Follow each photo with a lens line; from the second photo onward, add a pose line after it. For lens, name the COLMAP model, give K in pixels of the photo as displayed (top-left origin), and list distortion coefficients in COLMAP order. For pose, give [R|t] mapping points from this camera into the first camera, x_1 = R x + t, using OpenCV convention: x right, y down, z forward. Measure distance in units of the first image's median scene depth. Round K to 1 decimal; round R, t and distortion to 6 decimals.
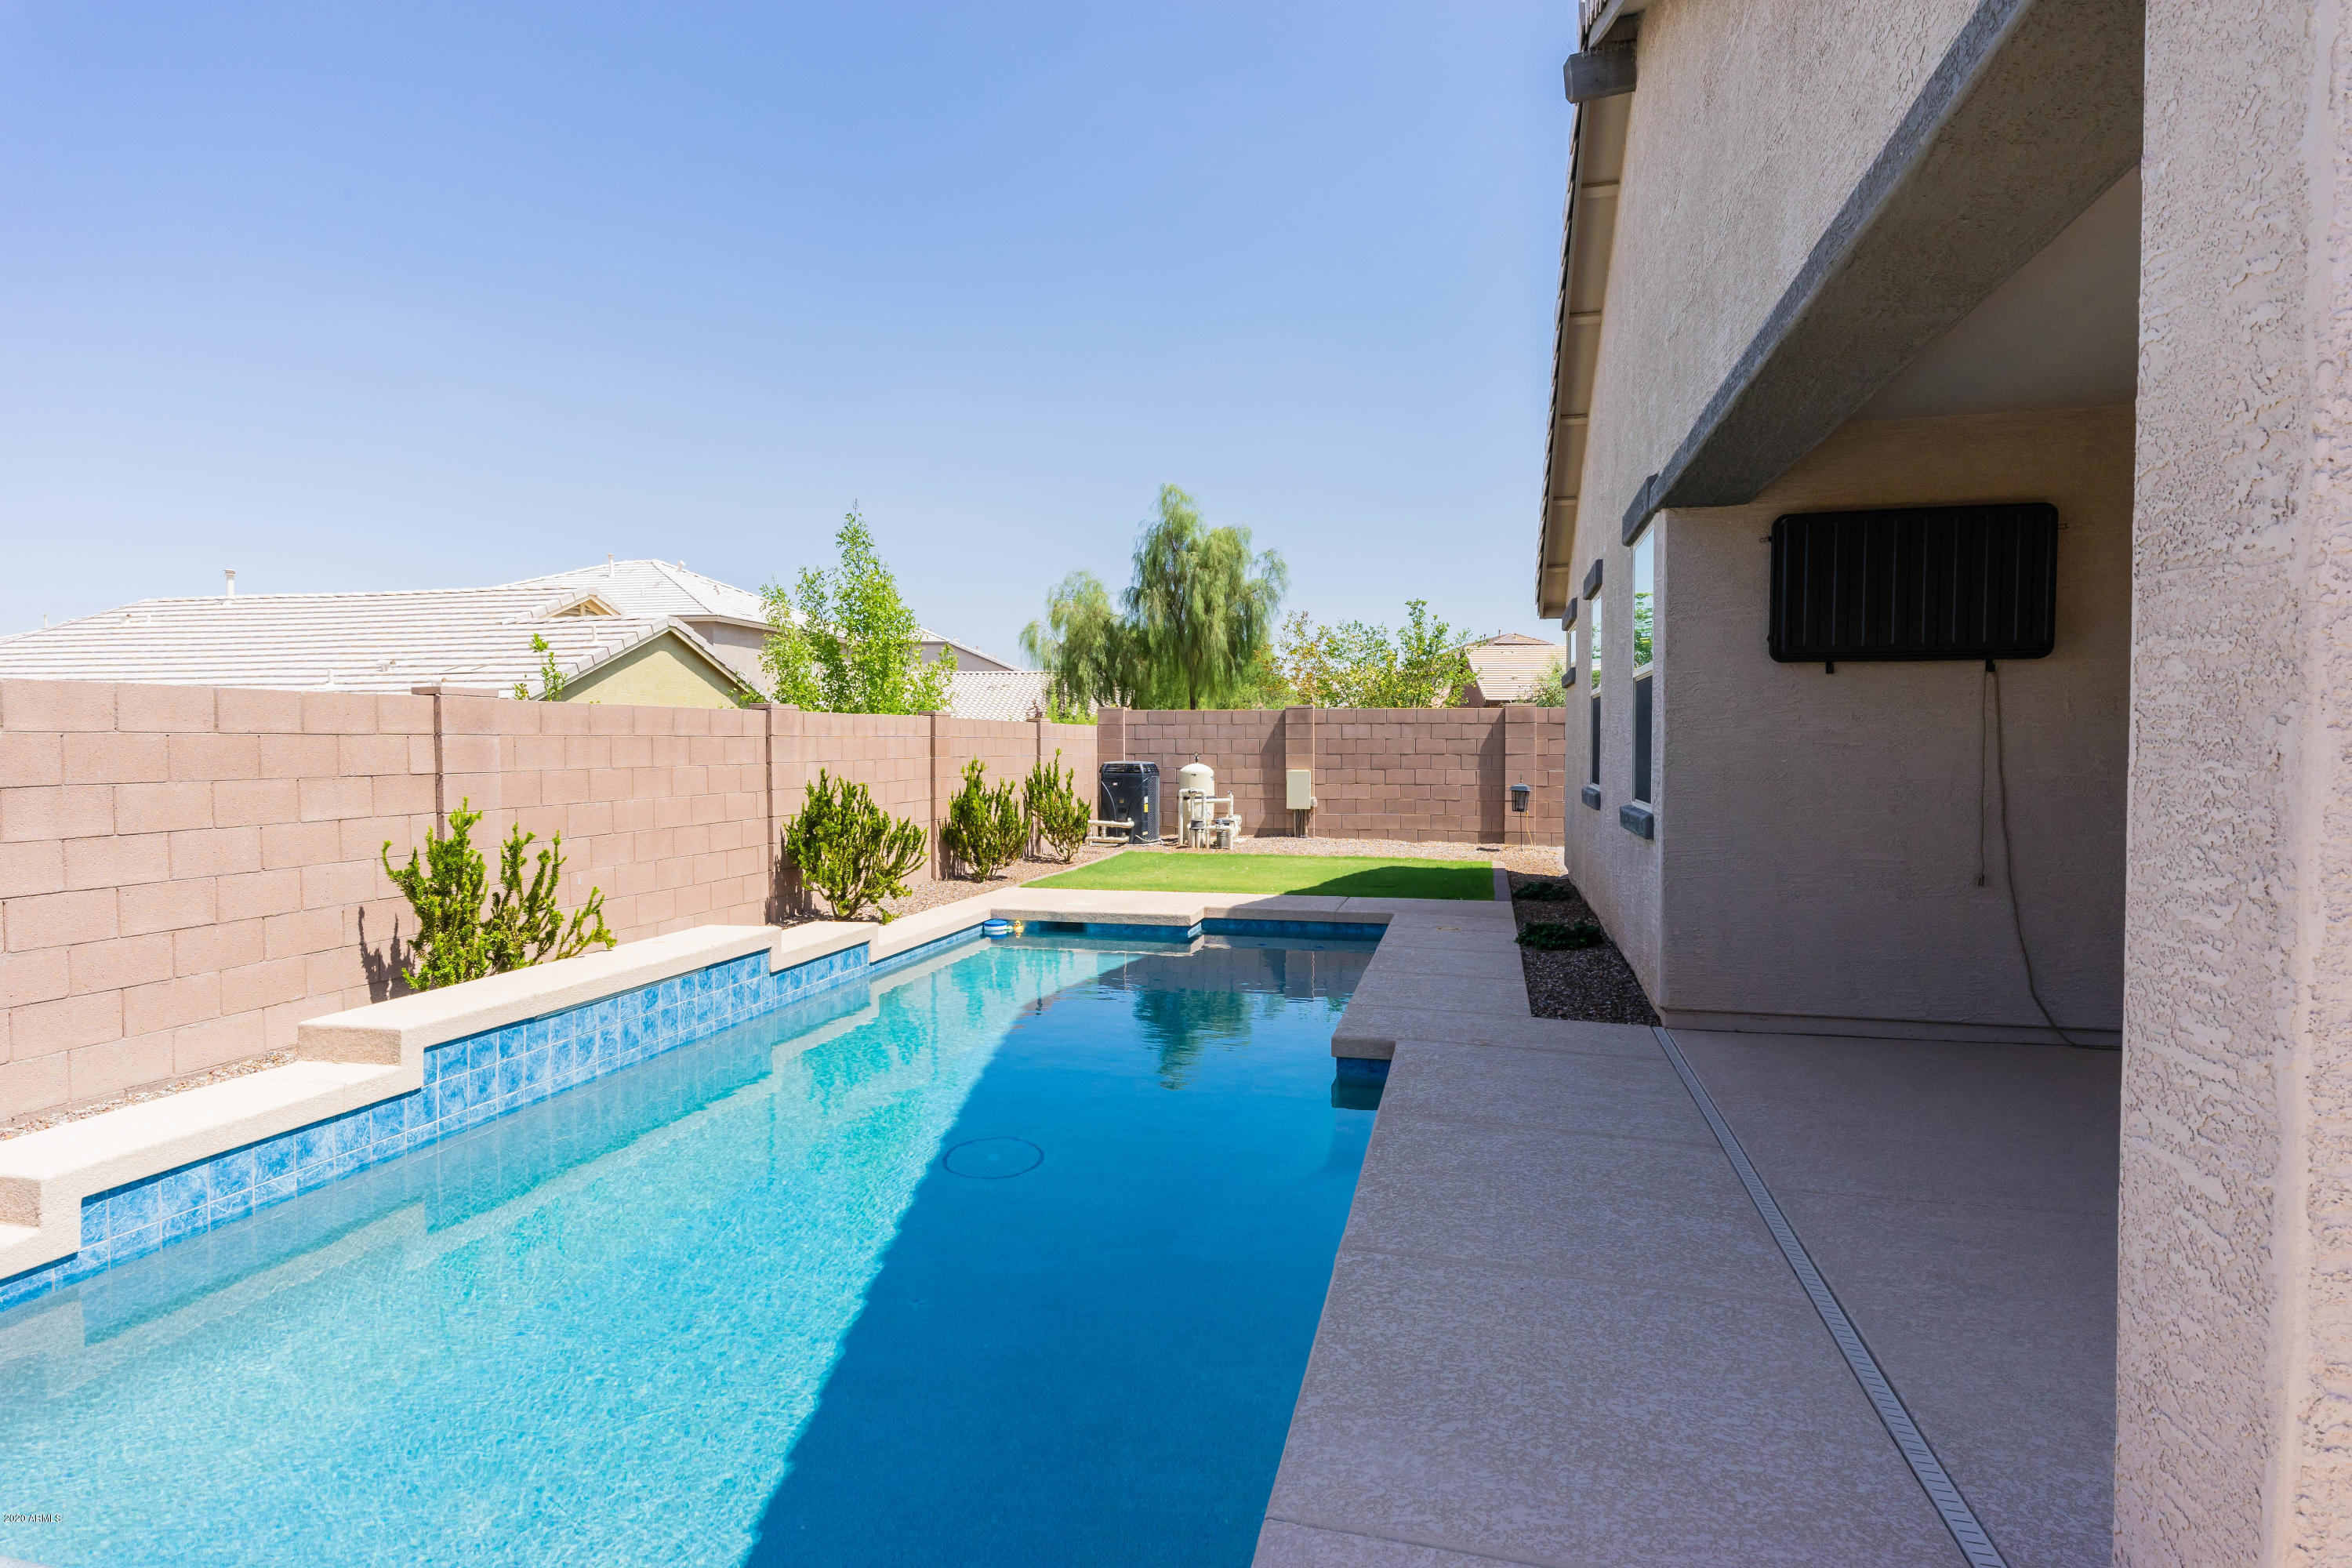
lens RADIAL K [[1248.1, 0, 1168.3], [0, 1248.1, 789.0], [0, 0, 1]] dist [0.011324, 0.001693]
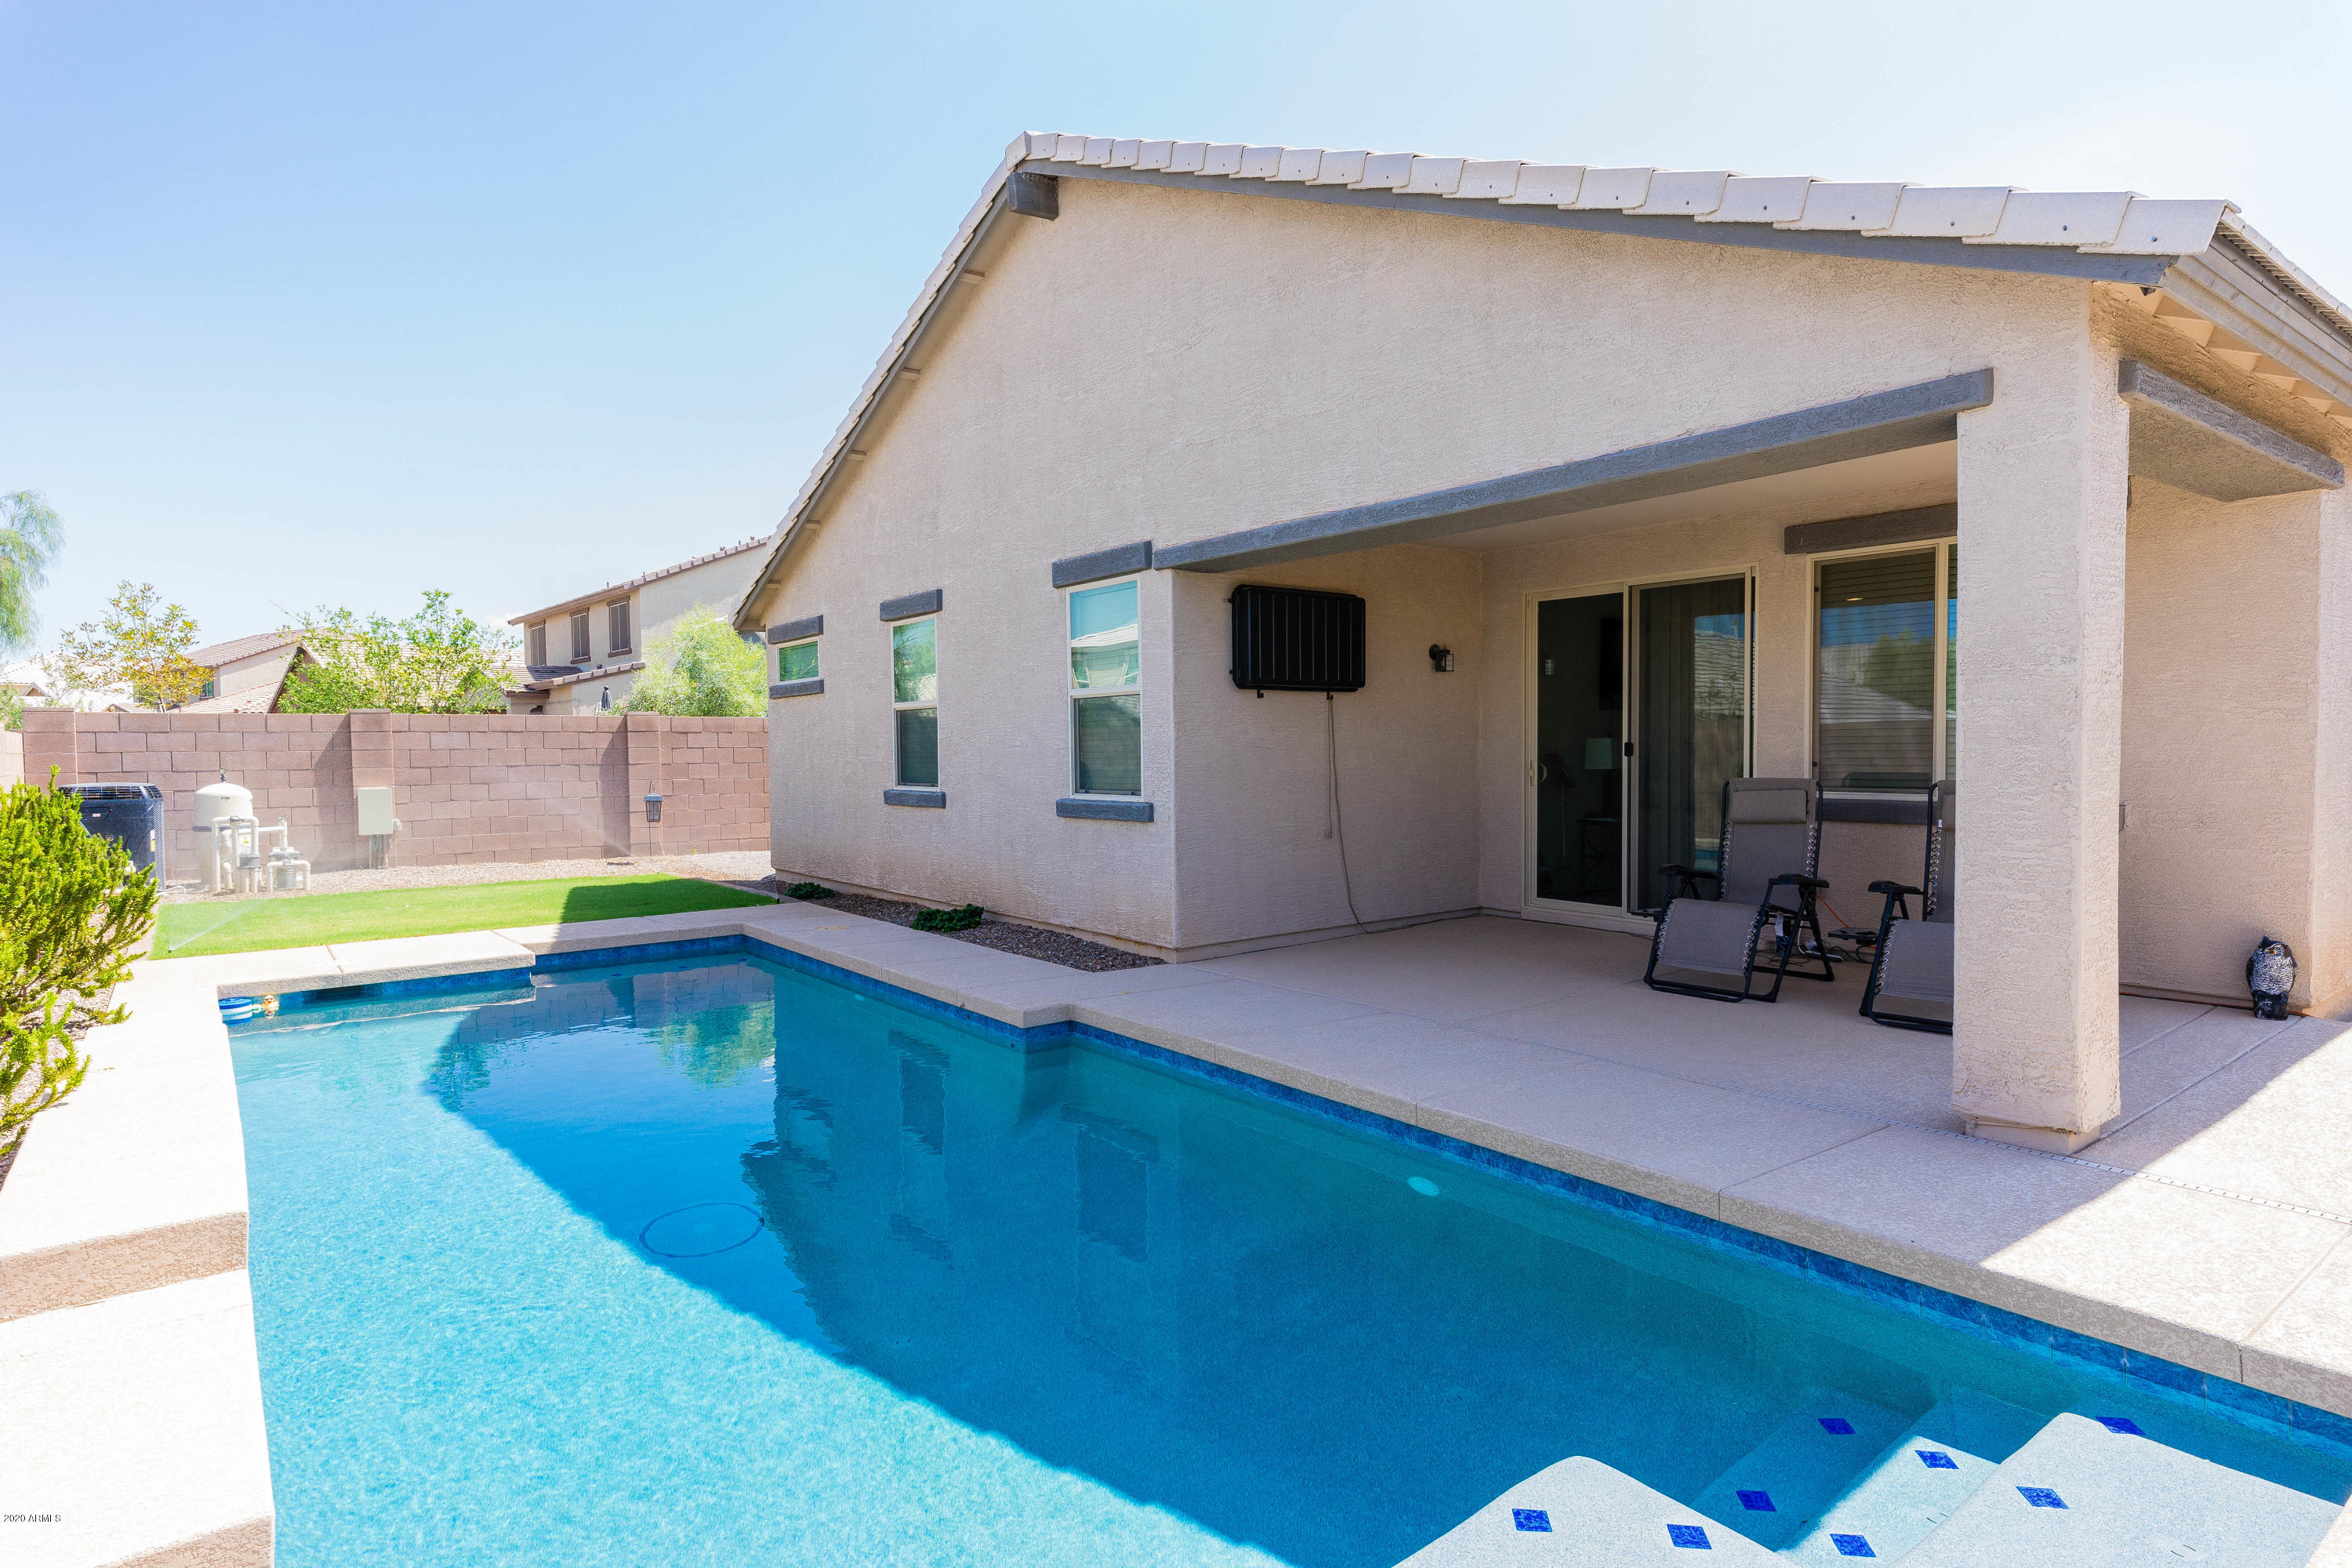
lens RADIAL K [[1248.1, 0, 1168.3], [0, 1248.1, 789.0], [0, 0, 1]] dist [0.011324, 0.001693]
pose [[0.614321, -0.033243, 0.788355, -0.241008], [0.039501, 0.999155, 0.011352, -0.002972], [-0.788067, 0.024167, 0.615115, 0.074428]]
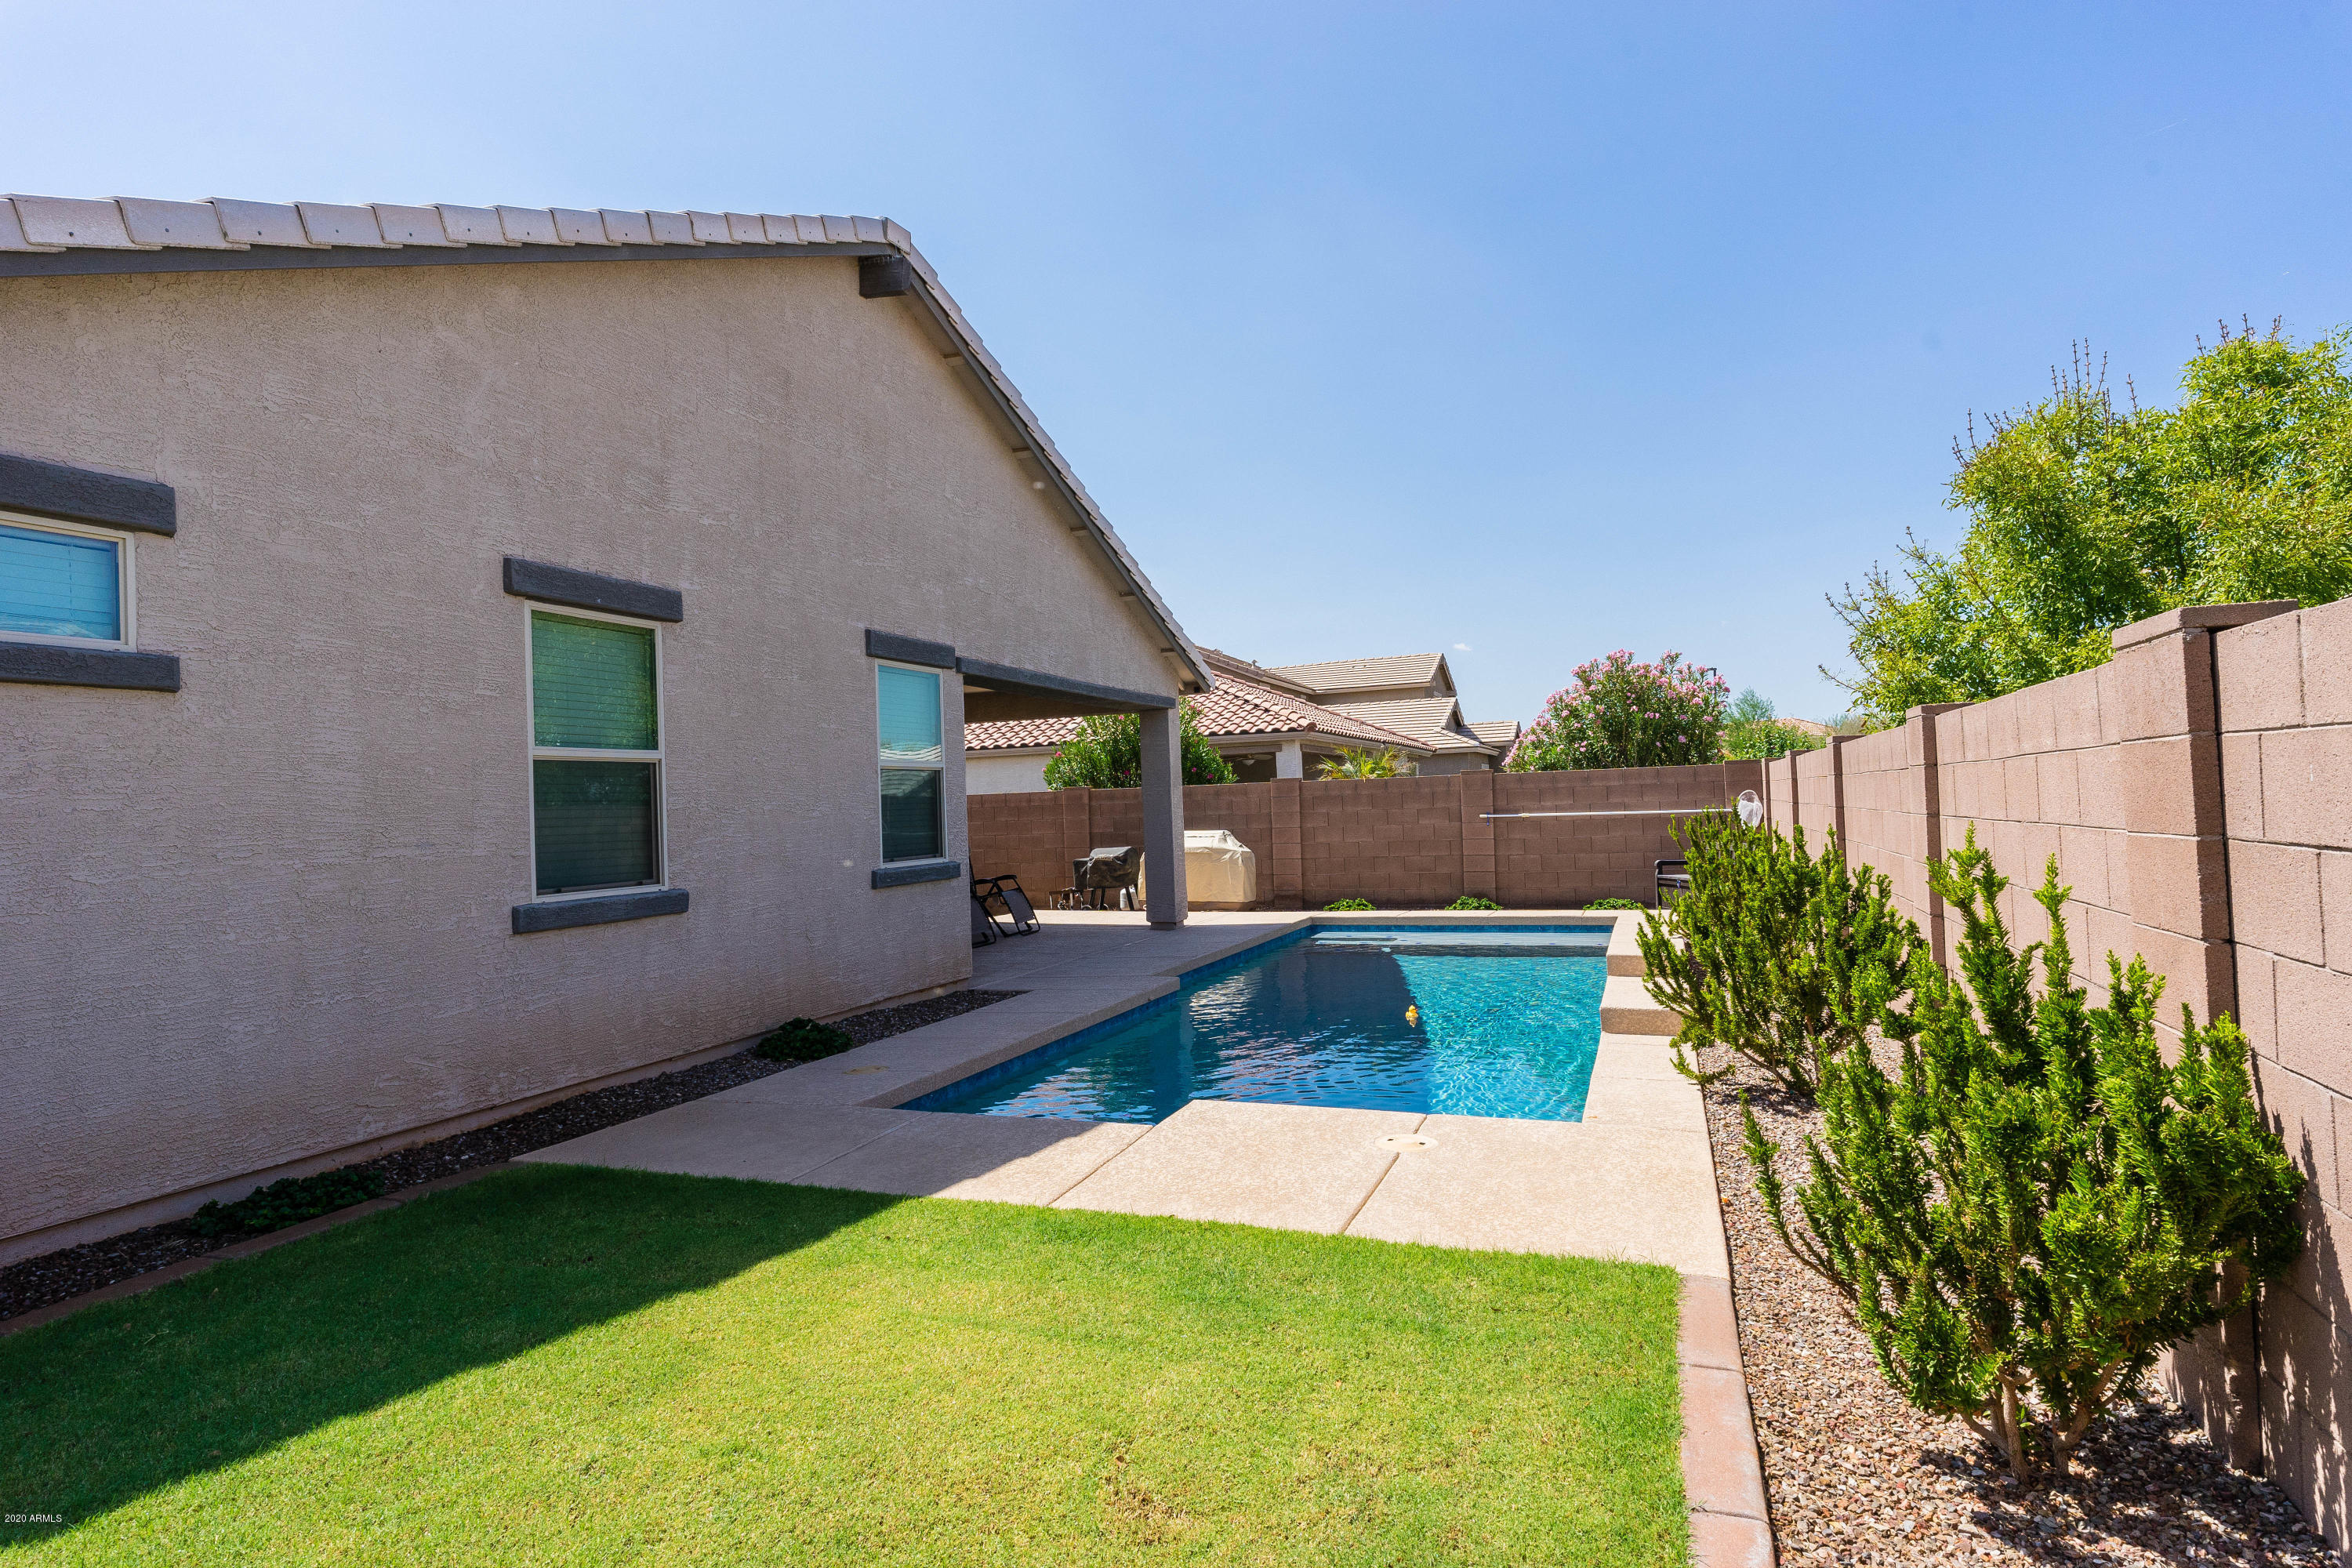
lens RADIAL K [[1248.1, 0, 1168.3], [0, 1248.1, 789.0], [0, 0, 1]] dist [0.011324, 0.001693]
pose [[-0.991156, 0.043695, 0.125300, -0.031978], [0.046474, 0.998732, 0.019342, -0.033370], [-0.124296, 0.024995, -0.991930, 0.961172]]
